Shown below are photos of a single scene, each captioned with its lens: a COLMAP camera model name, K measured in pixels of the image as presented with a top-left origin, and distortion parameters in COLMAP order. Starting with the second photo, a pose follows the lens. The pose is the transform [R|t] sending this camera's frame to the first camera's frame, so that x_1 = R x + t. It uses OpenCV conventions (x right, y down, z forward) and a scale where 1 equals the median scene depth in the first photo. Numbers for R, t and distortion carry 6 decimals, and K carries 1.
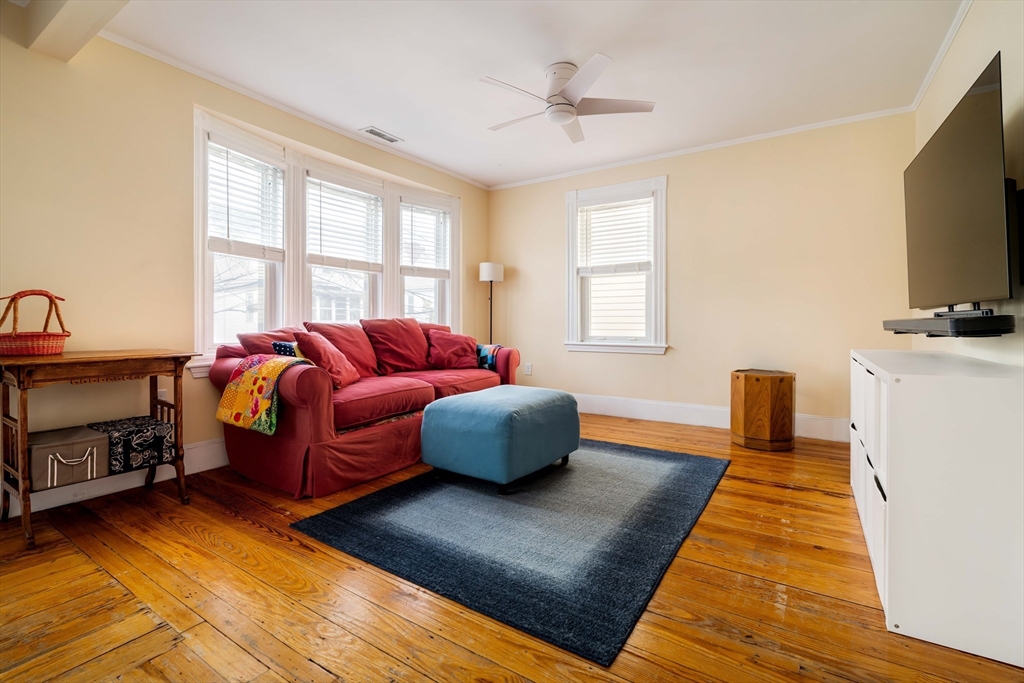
lens RADIAL K [[467.0, 0, 524.7], [0, 467.0, 343.3], [0, 0, 1]] dist [-0.005393, 0.001915]
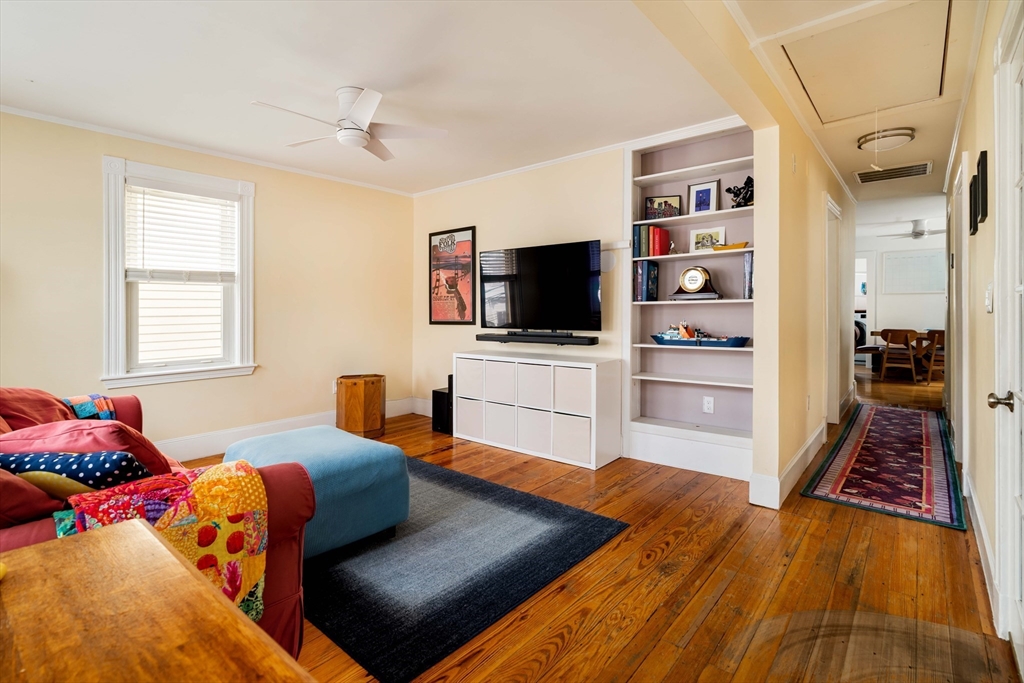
lens RADIAL K [[478.5, 0, 509.6], [0, 478.5, 325.8], [0, 0, 1]] dist [-0.008233, 0.002564]
pose [[0.138500, -0.029823, 0.989913, -0.925276], [0.049938, 0.998485, 0.023095, -0.111928], [-0.989103, 0.046235, 0.139779, 0.579685]]
